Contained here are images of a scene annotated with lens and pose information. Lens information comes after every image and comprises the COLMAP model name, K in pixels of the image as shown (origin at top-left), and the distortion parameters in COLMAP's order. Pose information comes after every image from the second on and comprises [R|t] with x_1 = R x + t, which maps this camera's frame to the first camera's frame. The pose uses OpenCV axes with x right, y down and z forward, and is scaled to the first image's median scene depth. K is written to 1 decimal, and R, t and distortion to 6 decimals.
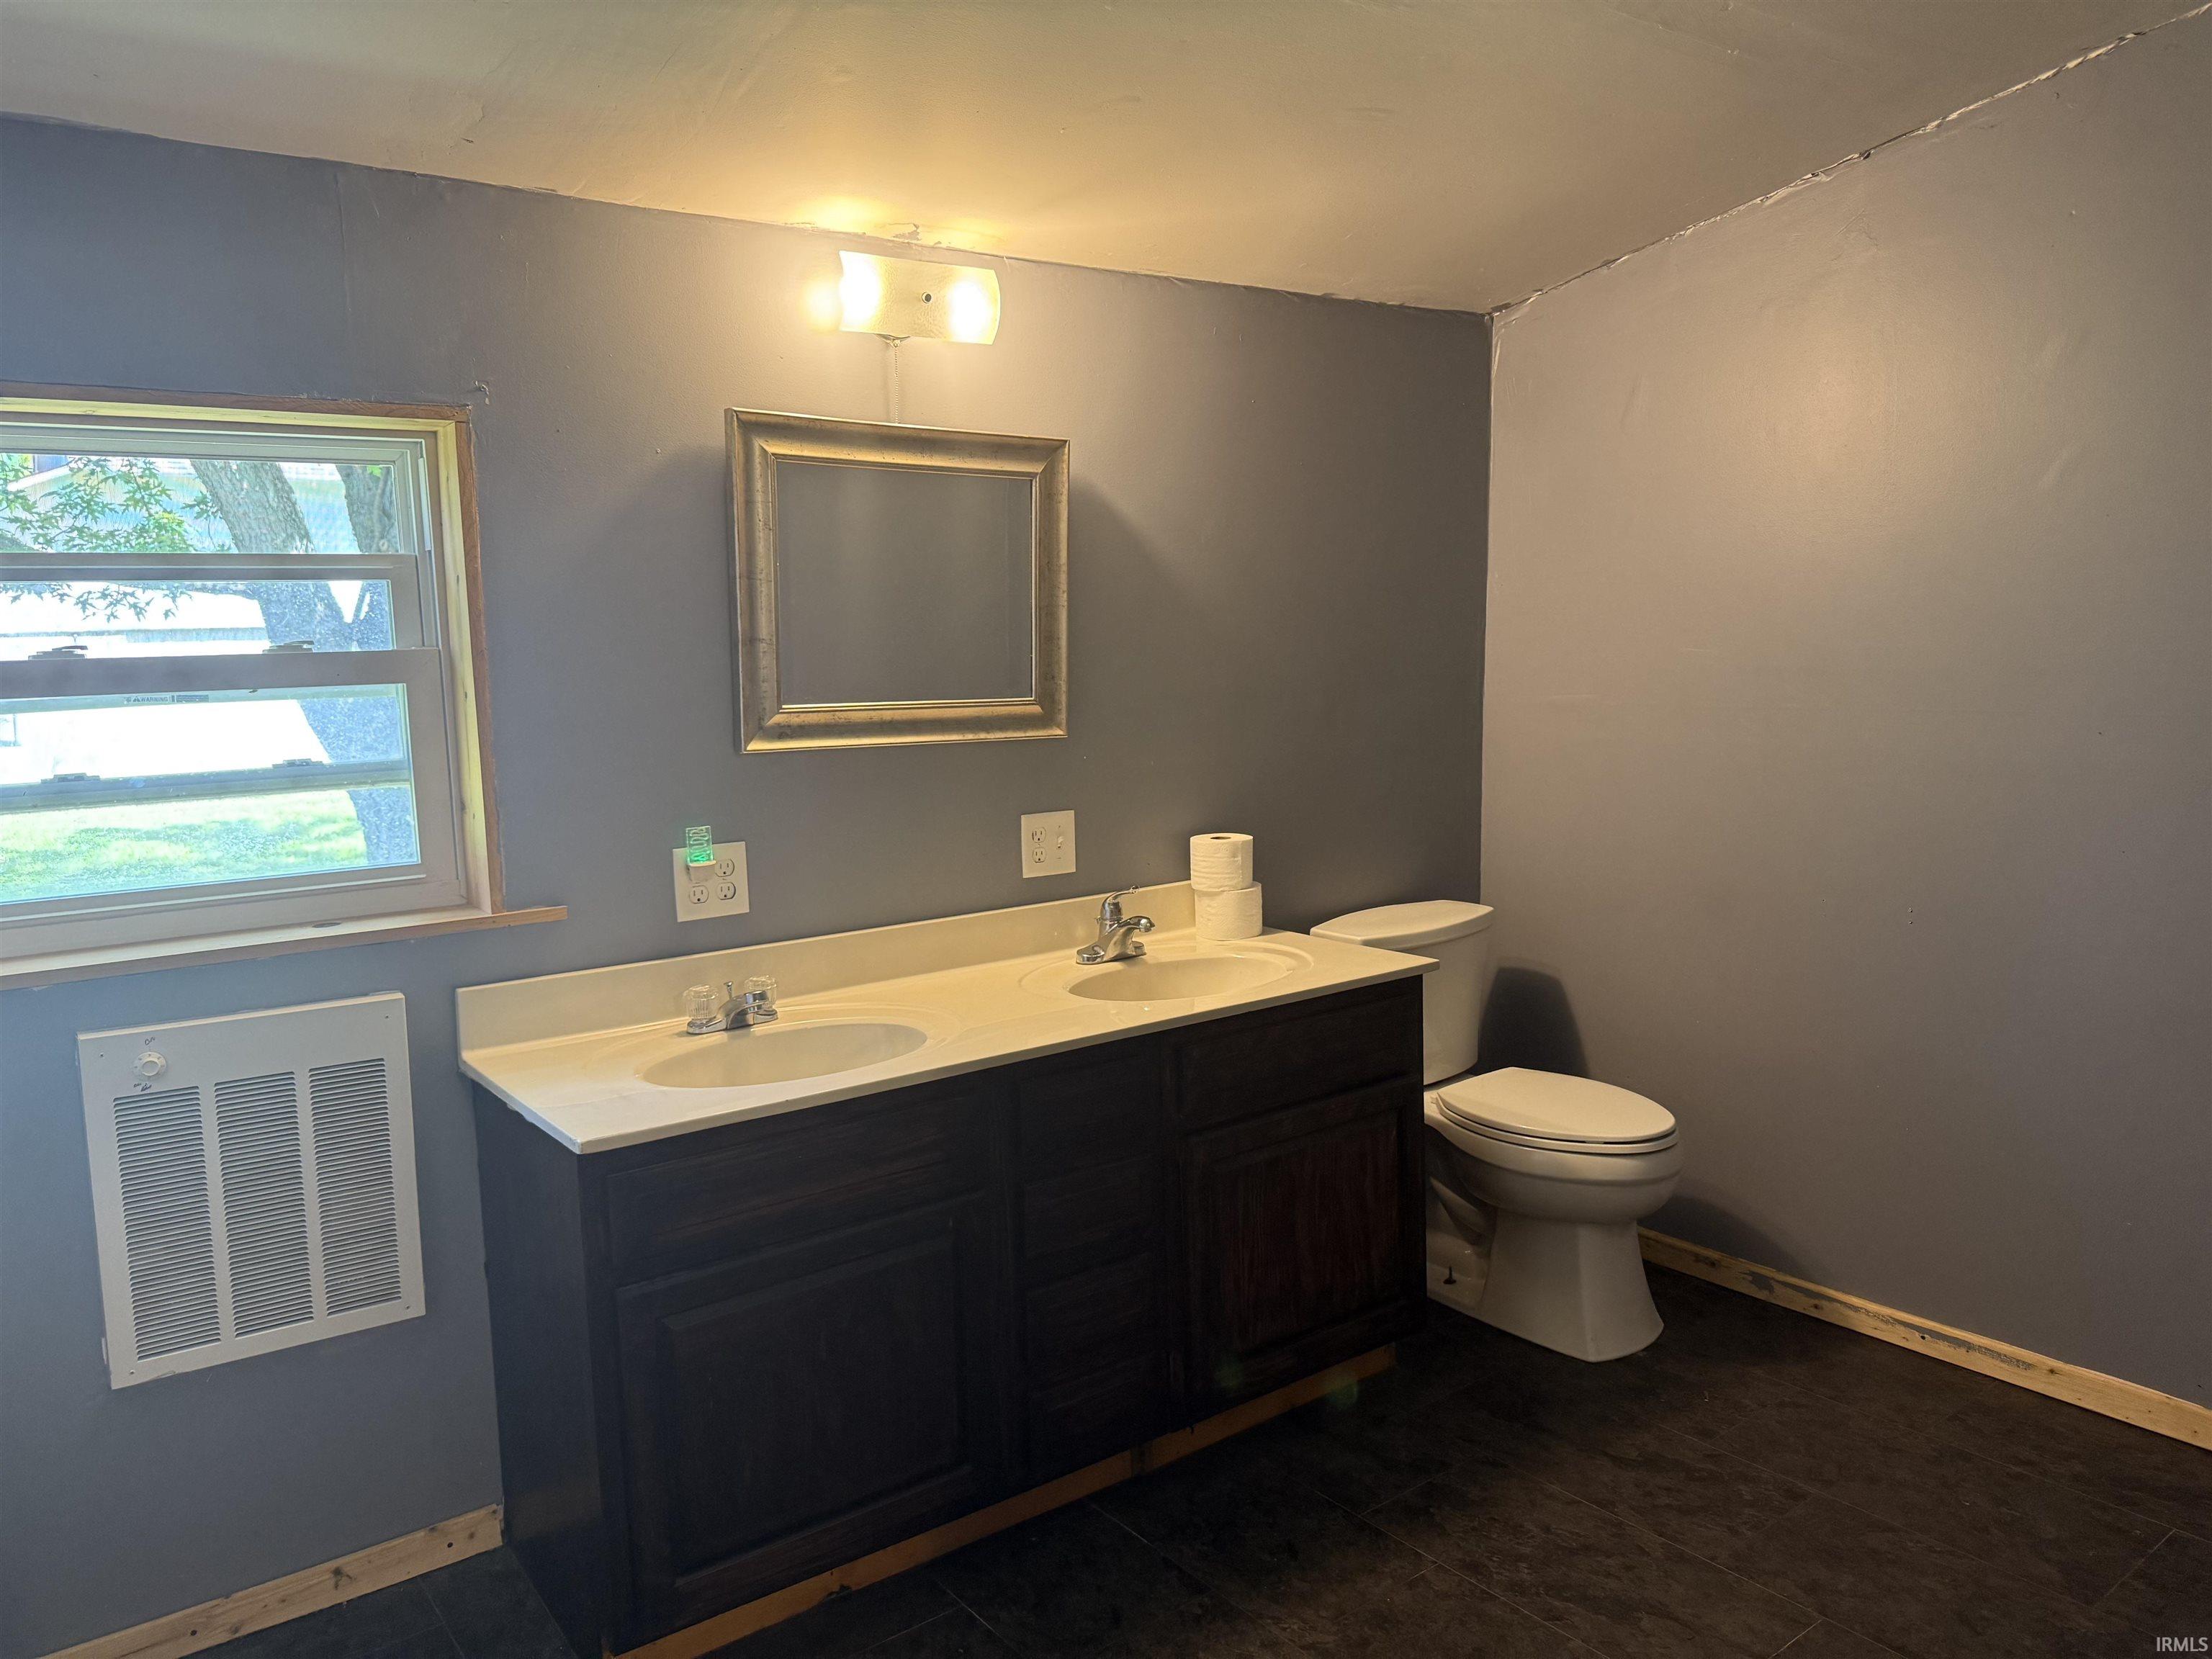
lens RADIAL K [[1574.9, 0, 1107.6], [0, 1574.9, 826.5], [0, 0, 1]] dist [0.049018, -0.043777]
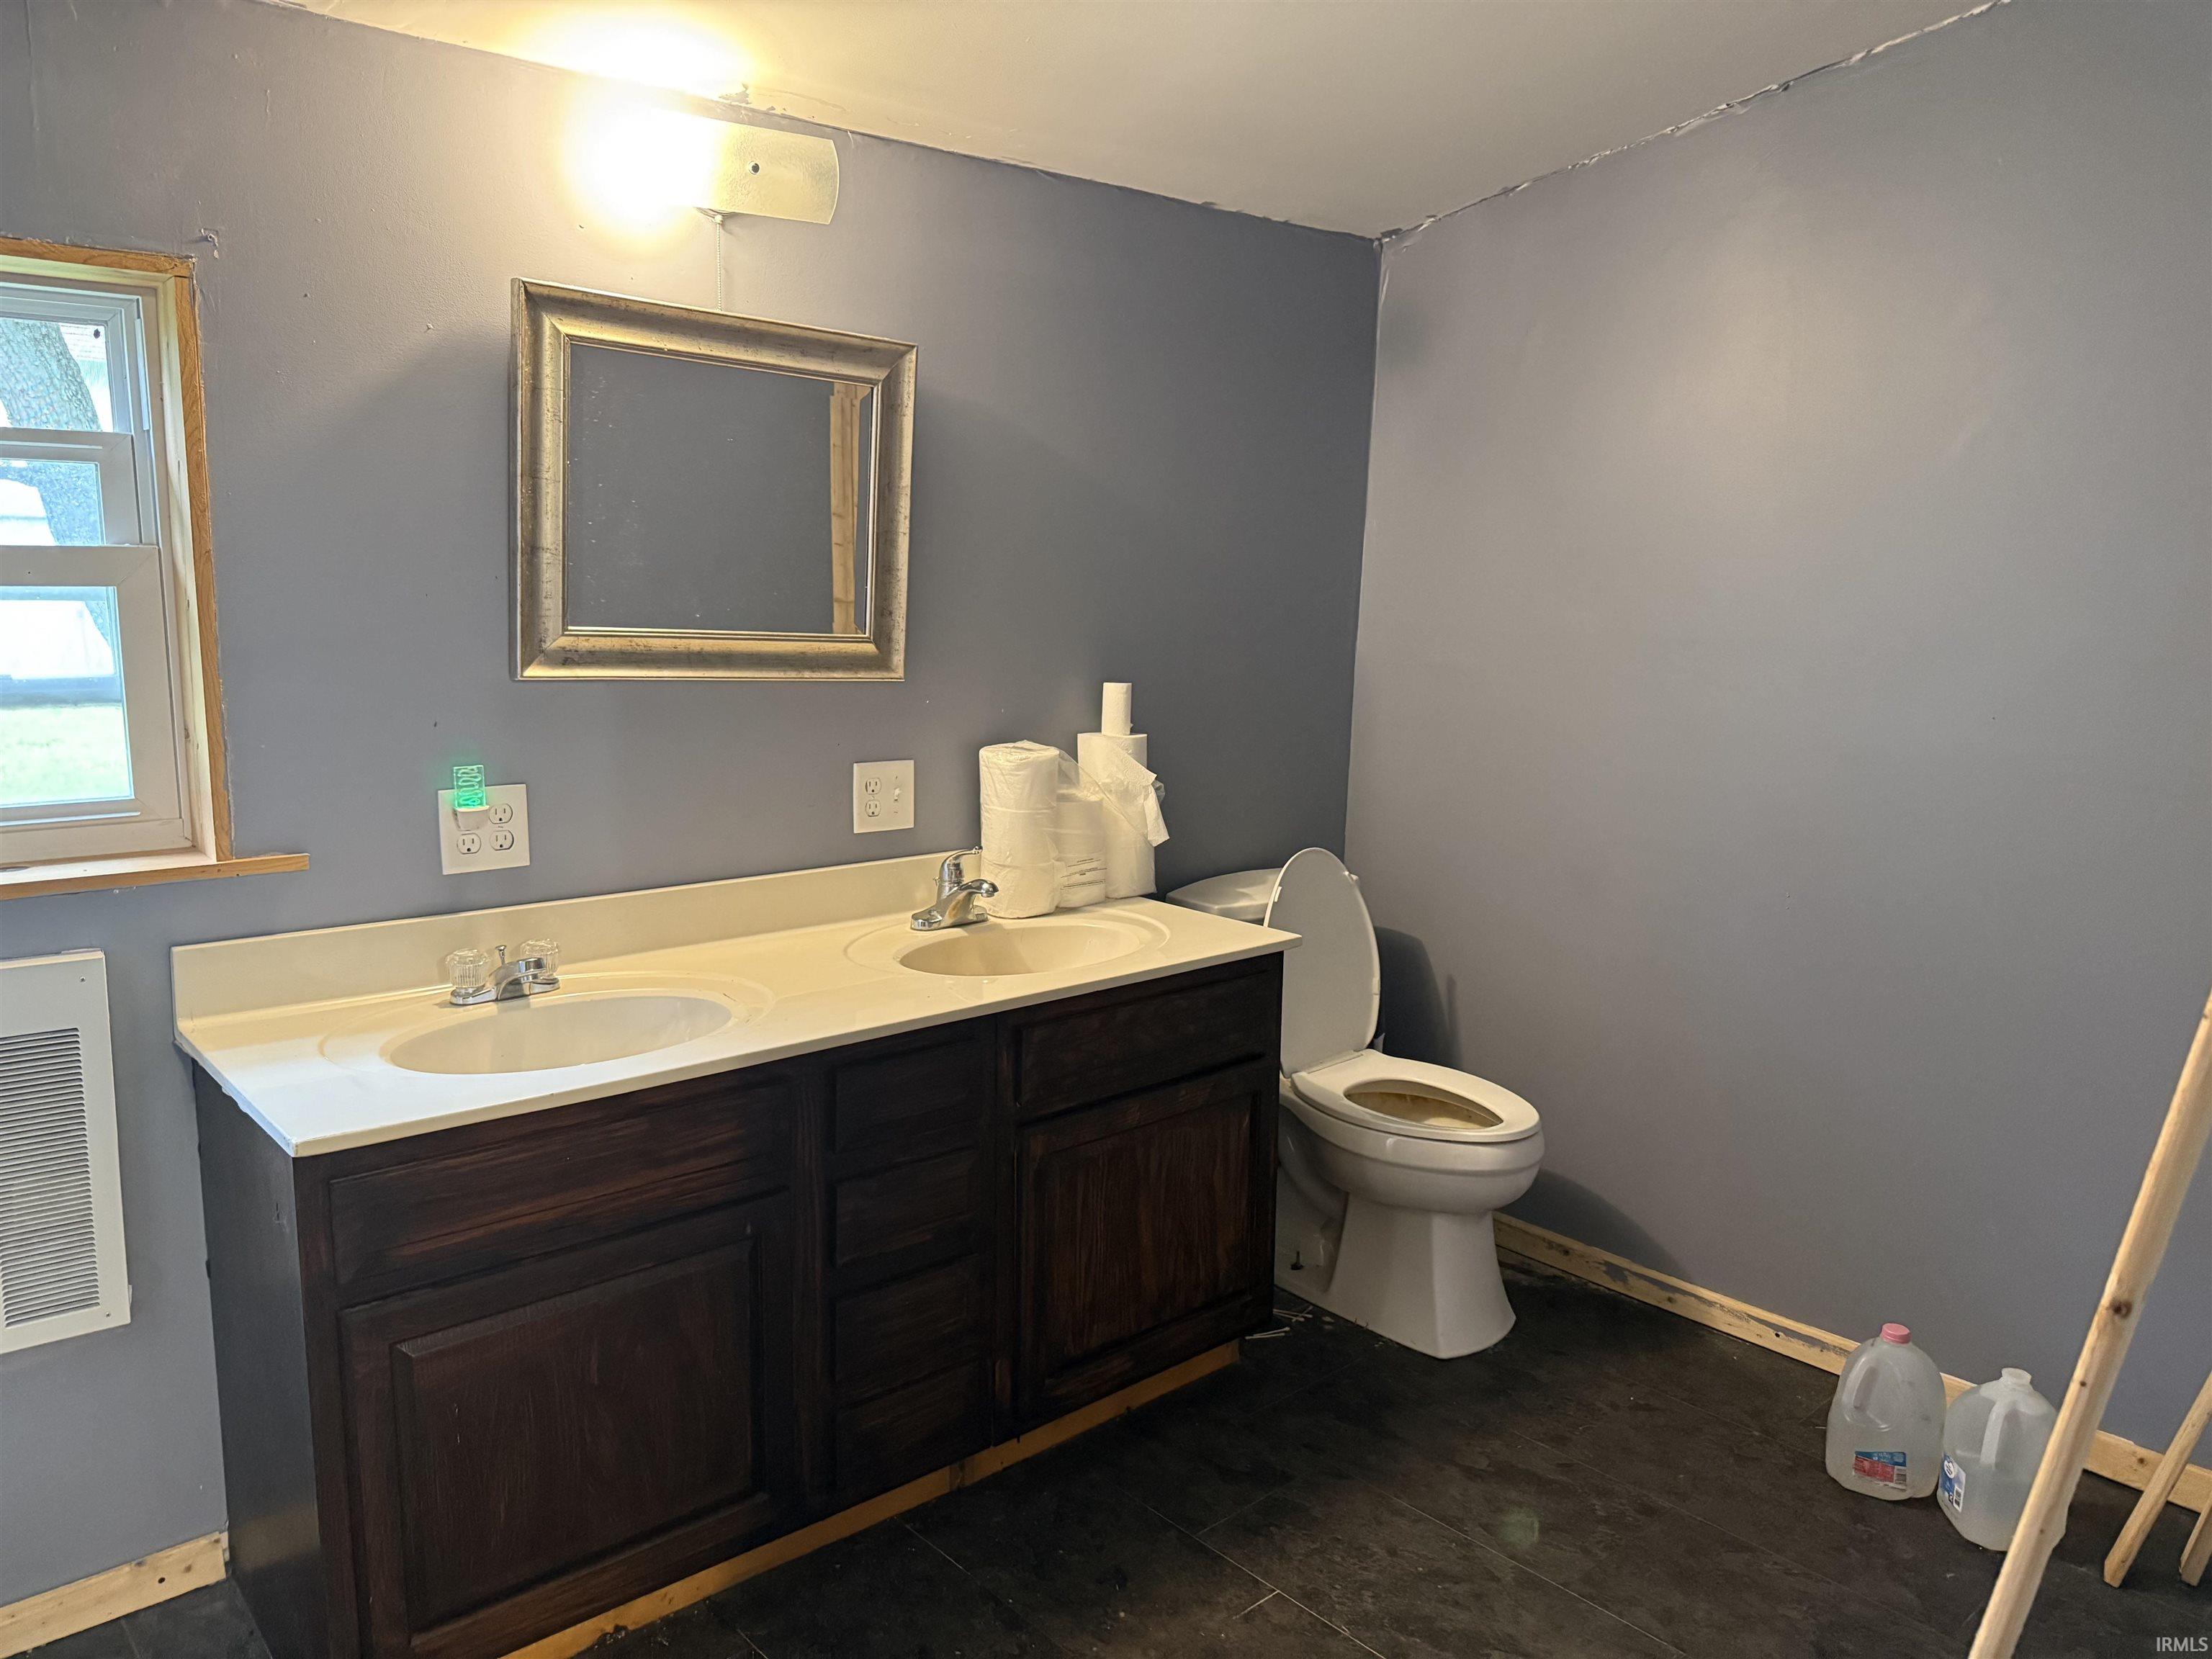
lens RADIAL K [[1574.9, 0, 1114.3], [0, 1574.9, 829.3], [0, 0, 1]] dist [0.049018, -0.043777]
pose [[0.995219, 0.030238, 0.092868, 0.013103], [-0.034032, 0.998638, 0.039539, -0.012181], [-0.091546, -0.042511, 0.994893, 0.099145]]
